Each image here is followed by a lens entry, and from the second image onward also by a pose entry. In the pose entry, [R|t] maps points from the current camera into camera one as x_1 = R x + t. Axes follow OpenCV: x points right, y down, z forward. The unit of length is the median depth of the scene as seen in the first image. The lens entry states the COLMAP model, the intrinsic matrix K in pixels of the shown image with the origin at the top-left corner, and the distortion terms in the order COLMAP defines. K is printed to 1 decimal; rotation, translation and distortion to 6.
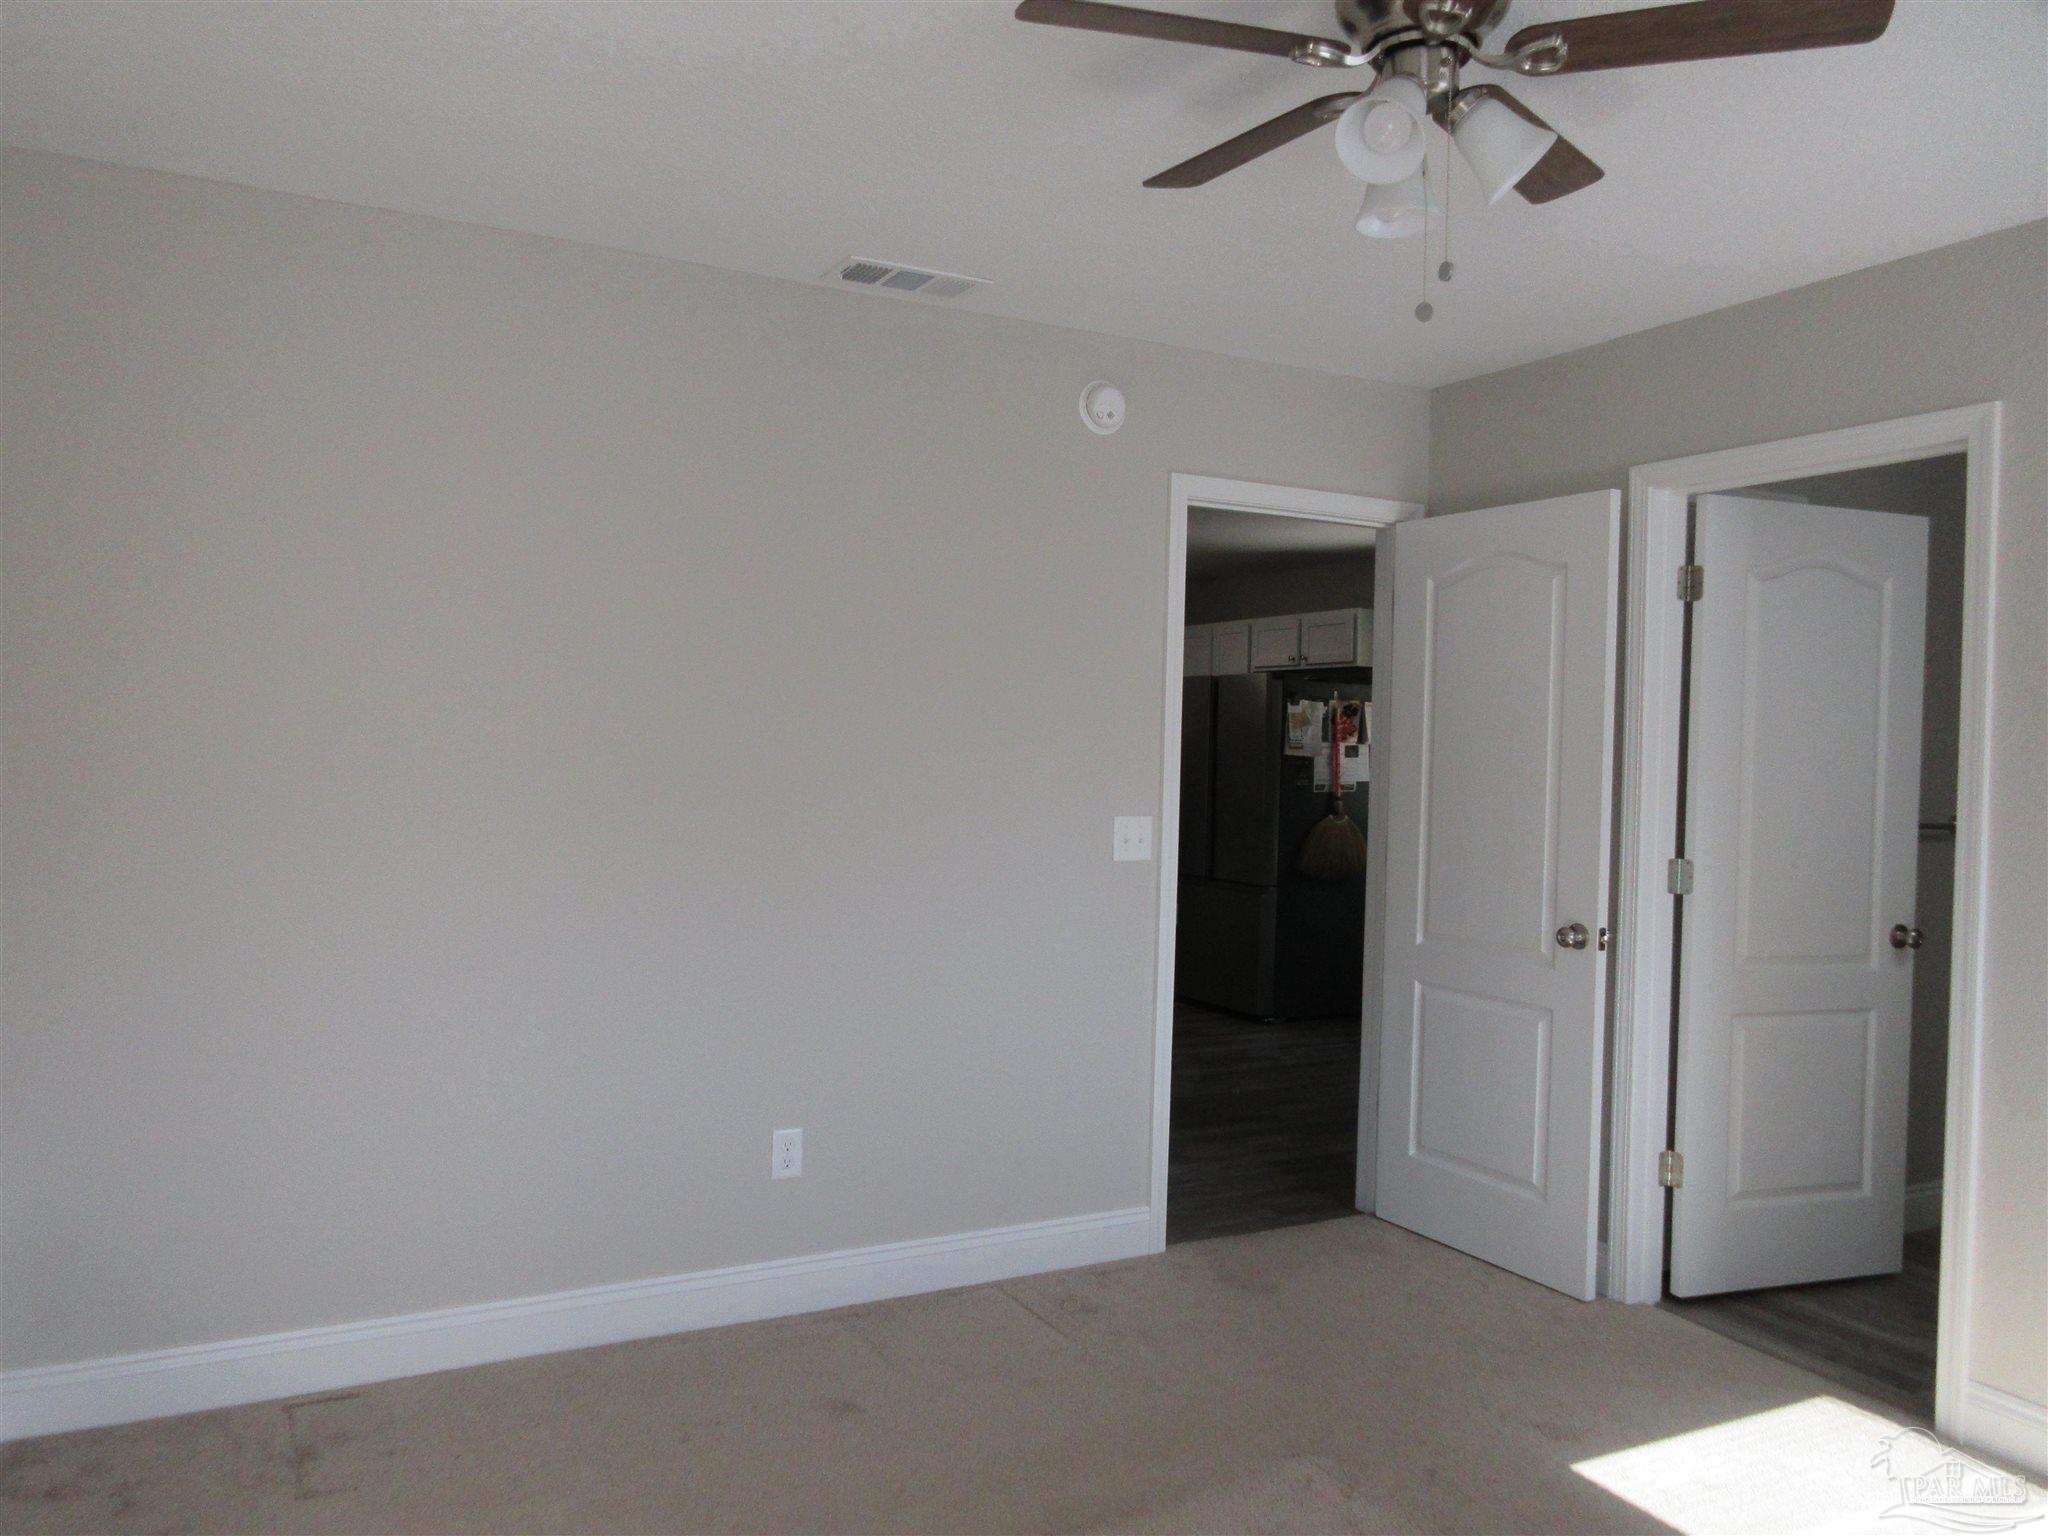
lens RADIAL K [[1546.6, 0, 1033.1], [0, 1546.6, 750.8], [0, 0, 1]] dist [0.031451, -0.017513]
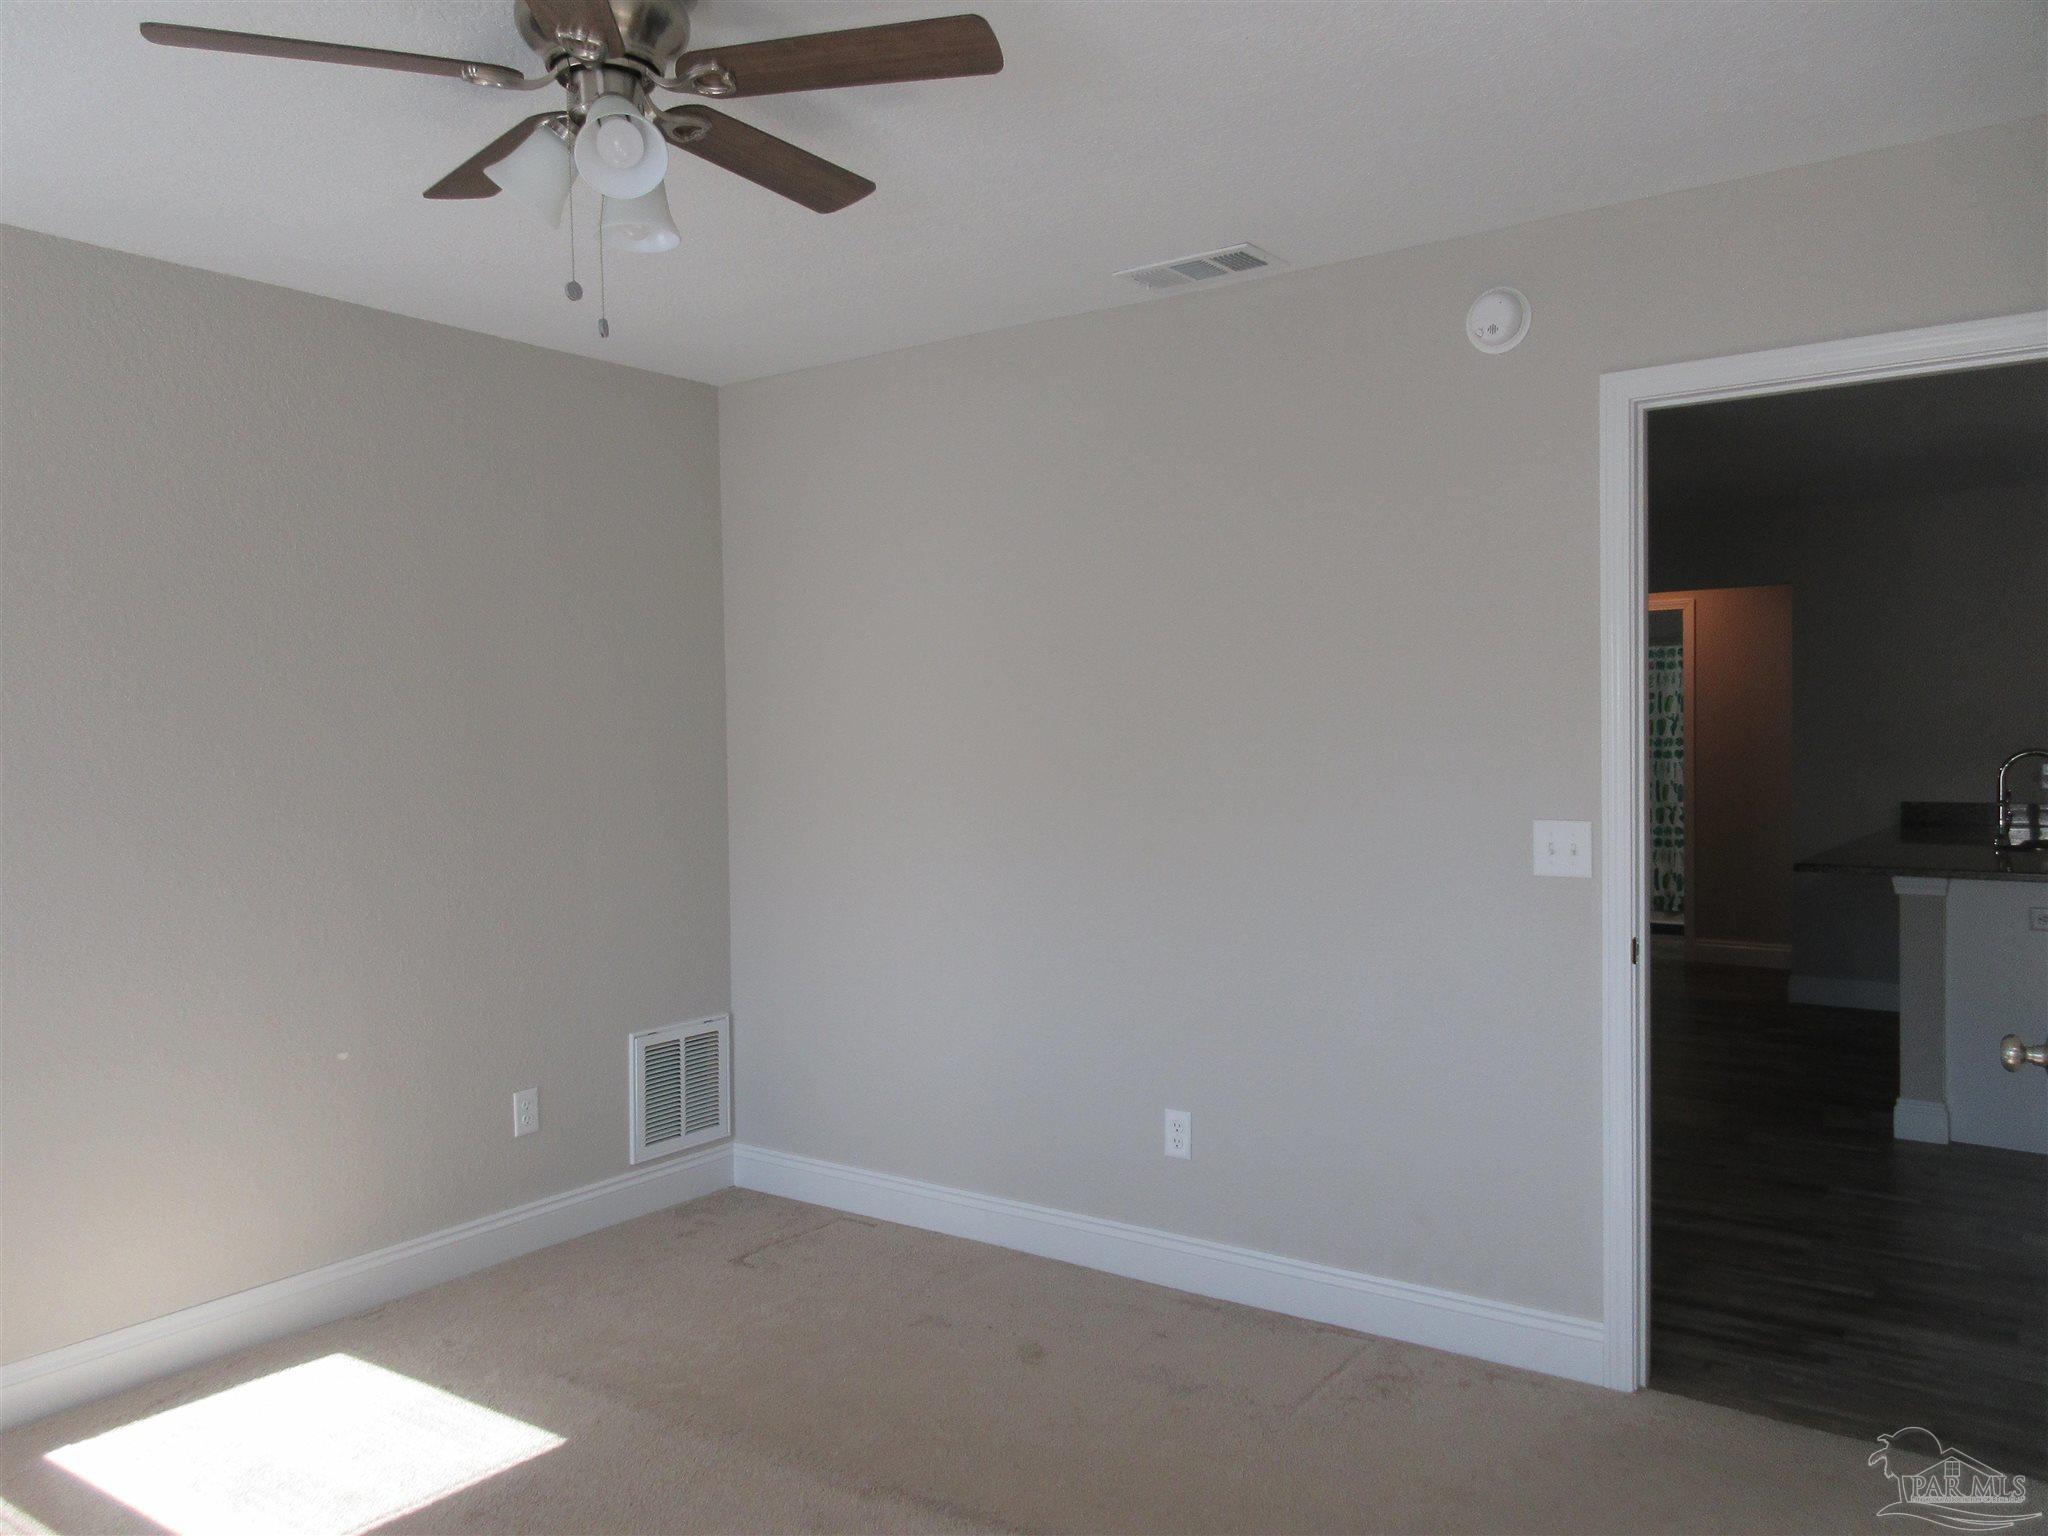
lens RADIAL K [[1546.6, 0, 1021.6], [0, 1546.6, 773.1], [0, 0, 1]] dist [0.031451, -0.017513]
pose [[0.438050, -0.011643, -0.898875, 0.598006], [0.008764, 0.999924, -0.008681, 0.020550], [0.898908, -0.004075, 0.438119, 0.366809]]
